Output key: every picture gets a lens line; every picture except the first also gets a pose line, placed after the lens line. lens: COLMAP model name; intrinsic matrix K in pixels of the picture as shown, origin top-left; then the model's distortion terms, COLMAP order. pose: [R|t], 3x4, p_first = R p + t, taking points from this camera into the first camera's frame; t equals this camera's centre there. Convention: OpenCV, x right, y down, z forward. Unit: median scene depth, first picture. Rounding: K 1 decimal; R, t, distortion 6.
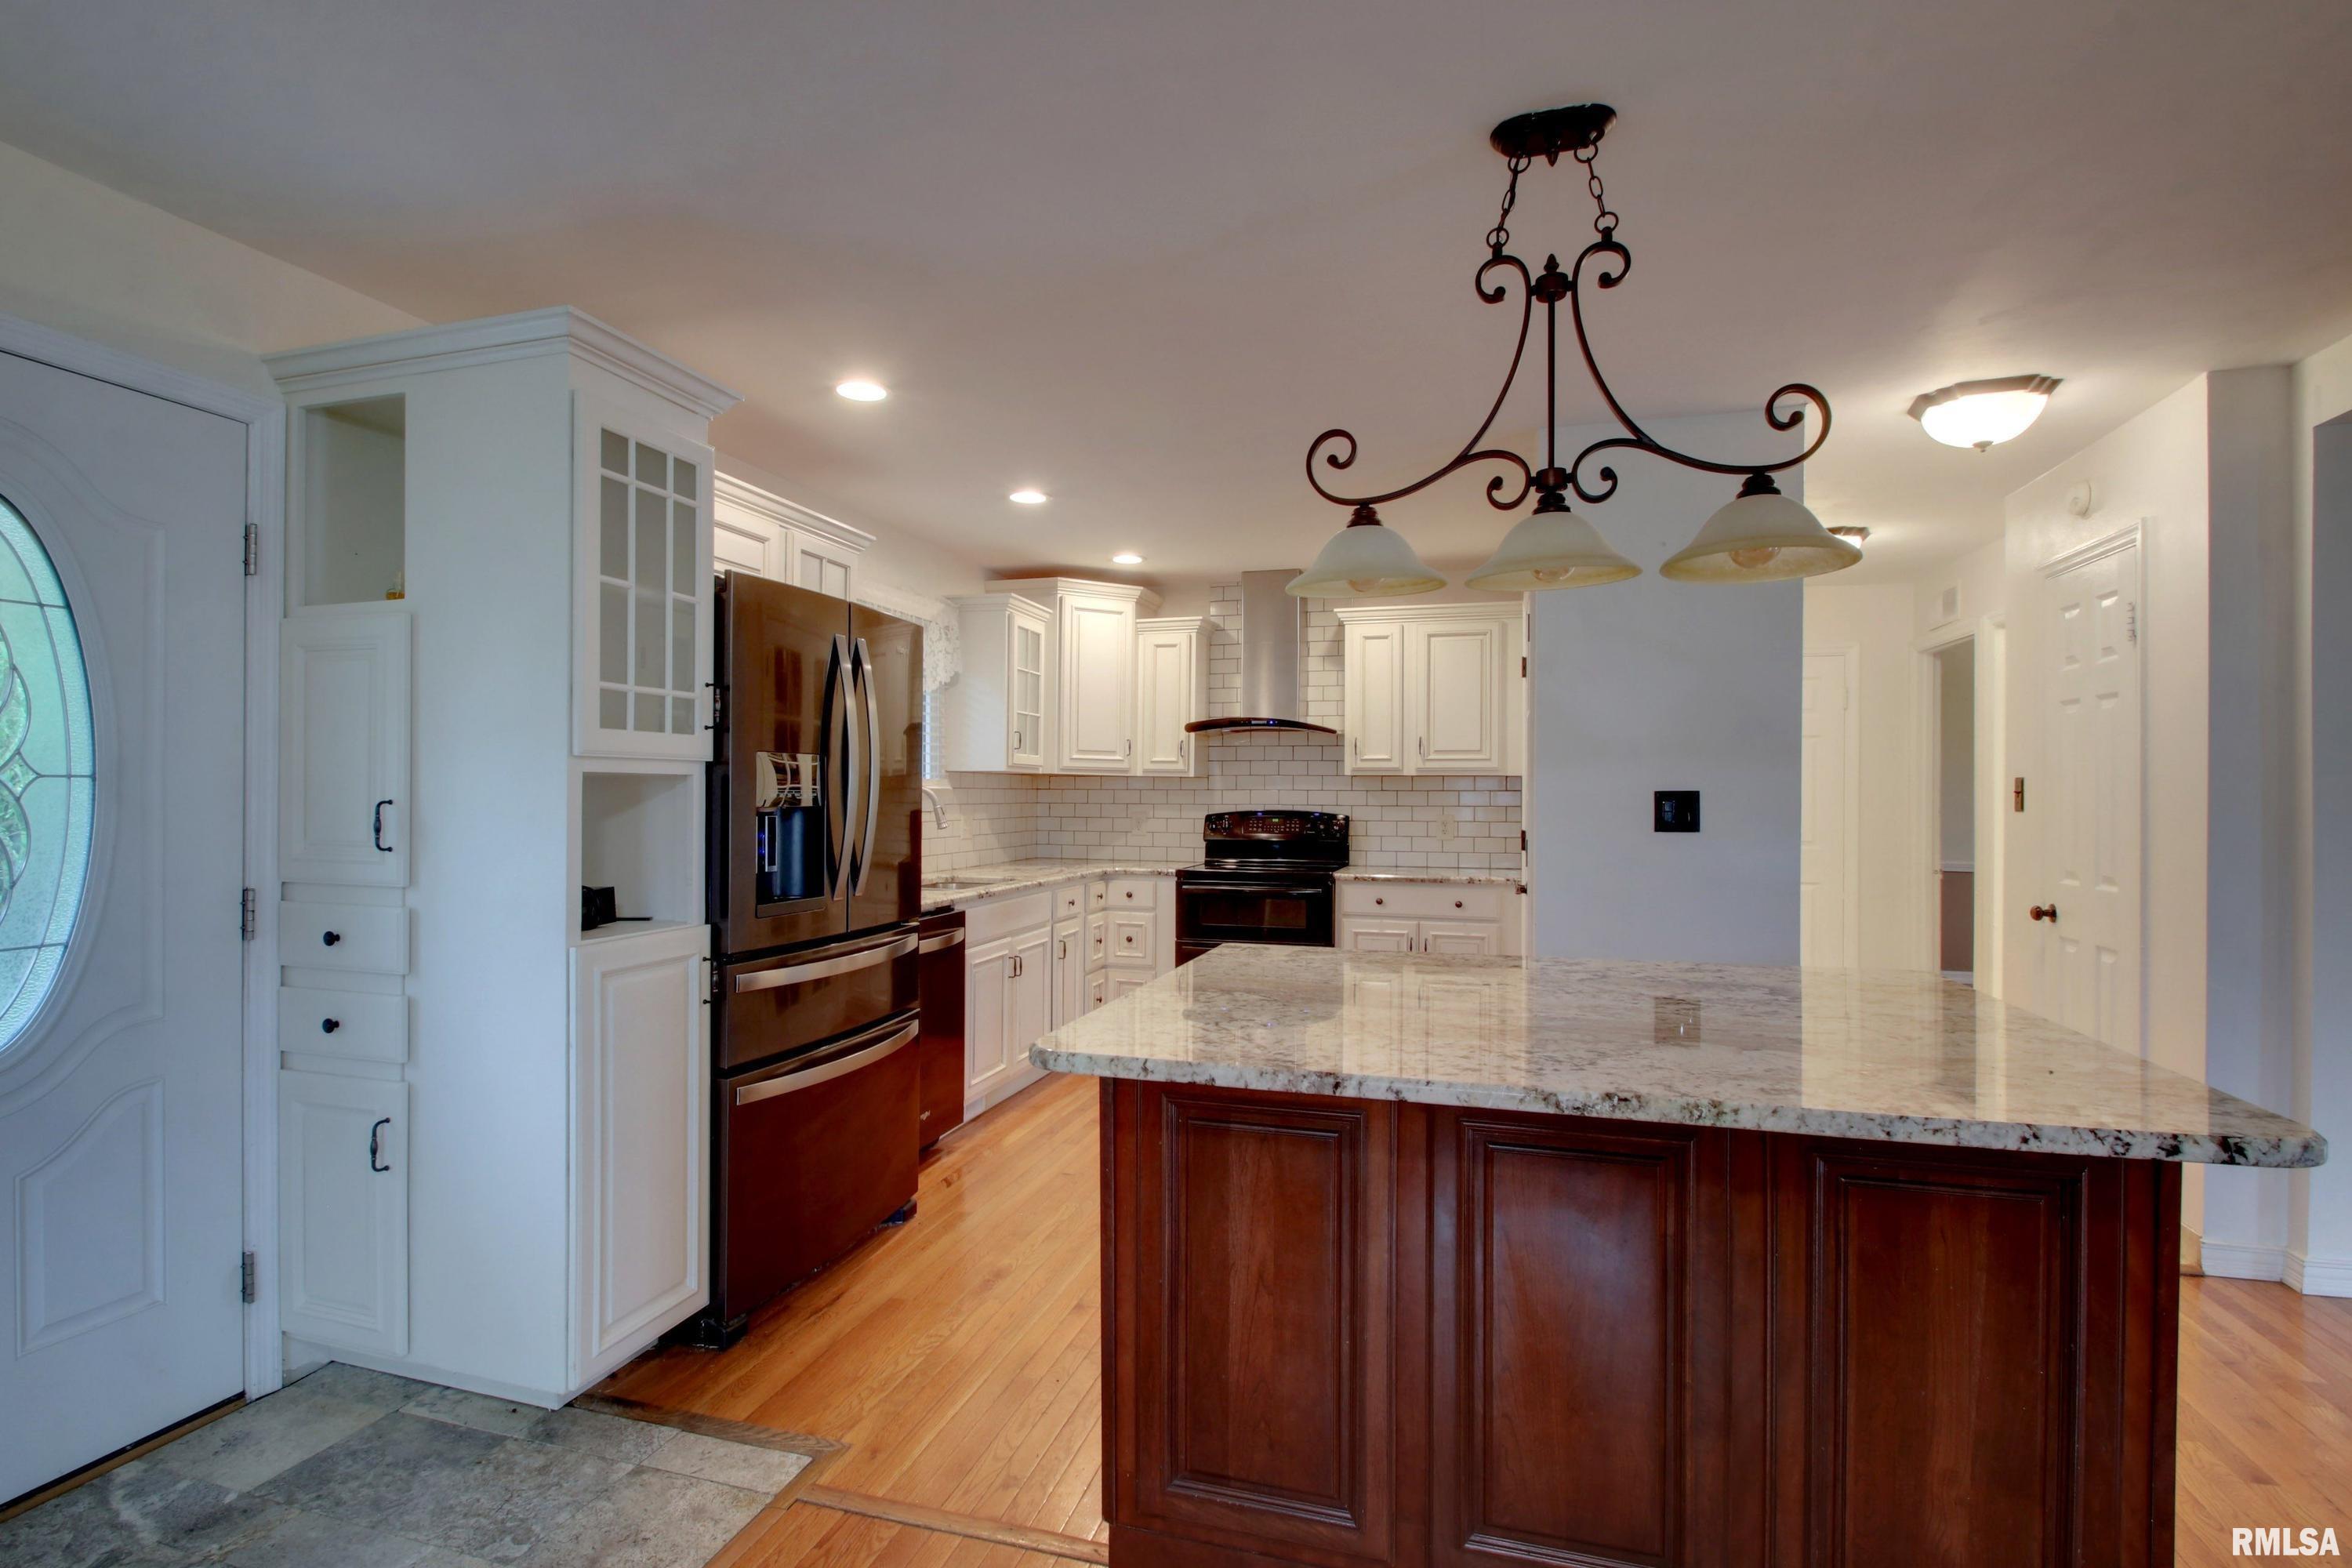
lens RADIAL K [[1181.1, 0, 1134.0], [0, 1181.1, 788.5], [0, 0, 1]] dist [-0.006004, -0.000891]
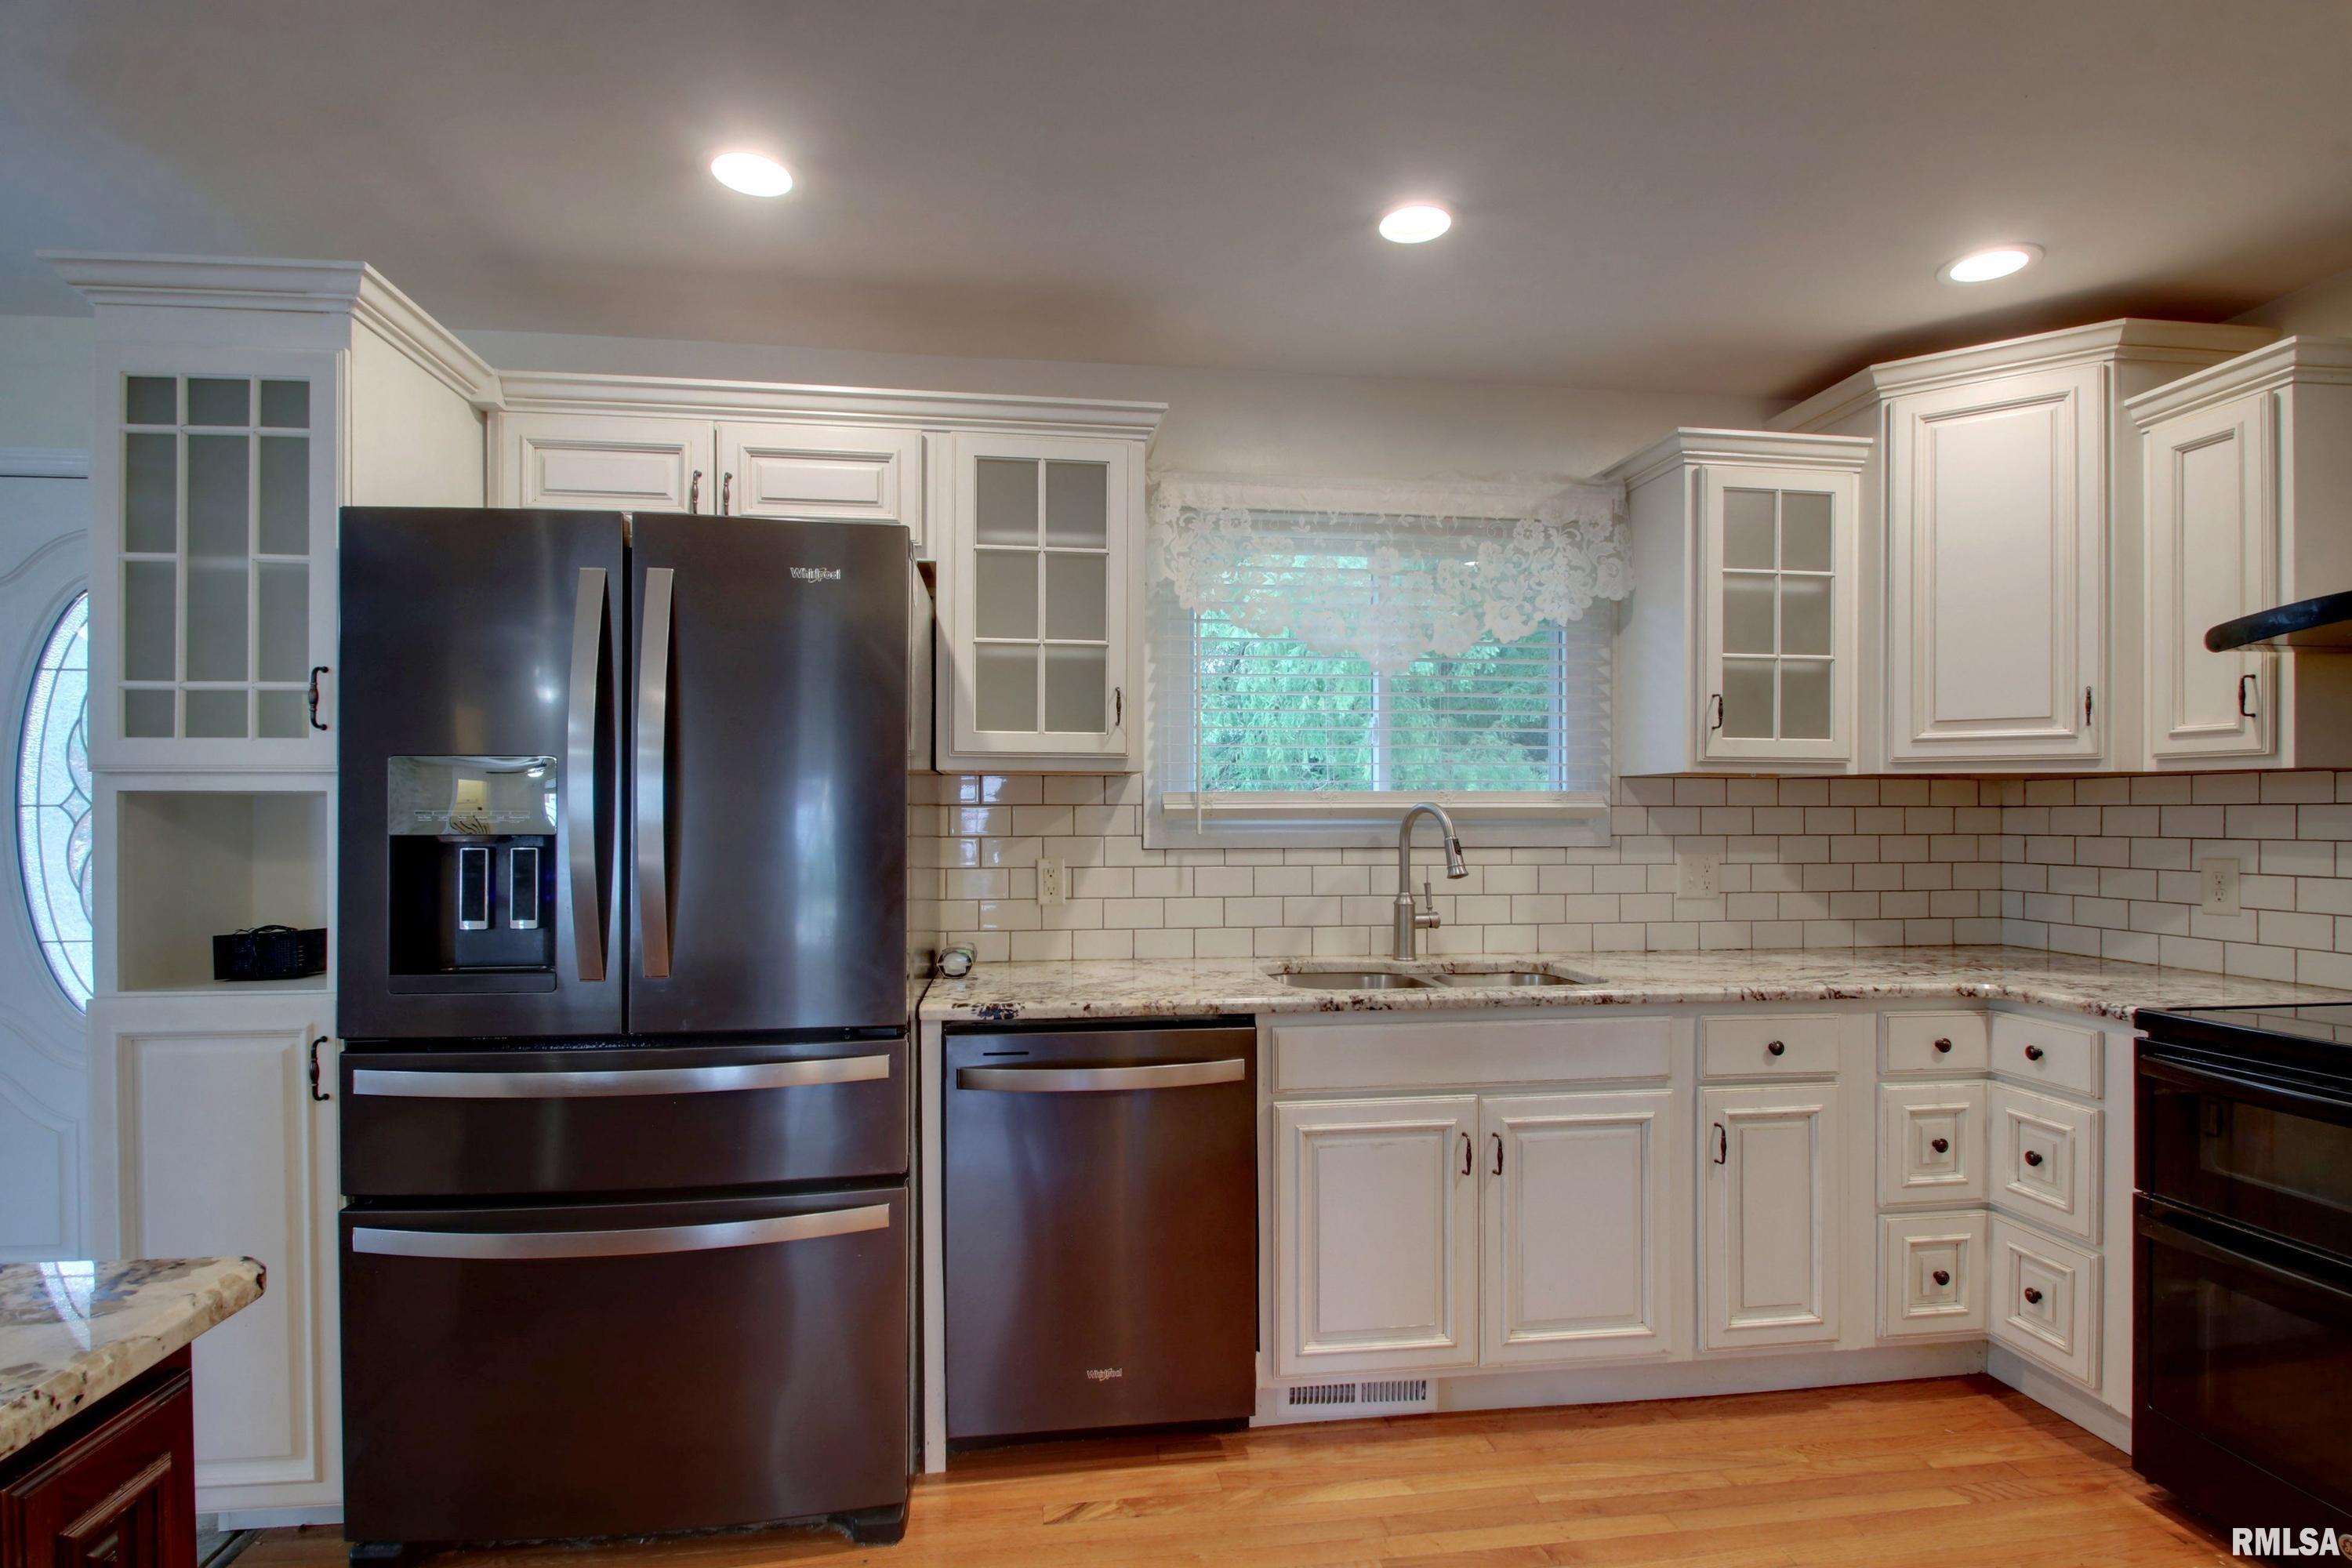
lens RADIAL K [[1147.4, 0, 1171.0], [0, 1147.4, 801.7], [0, 0, 1]] dist [0.000163, -0.009238]
pose [[0.418924, -0.016510, -0.907871, 0.254074], [0.005394, 0.999862, -0.015694, 0.004933], [0.908005, 0.001678, 0.418956, 0.581991]]
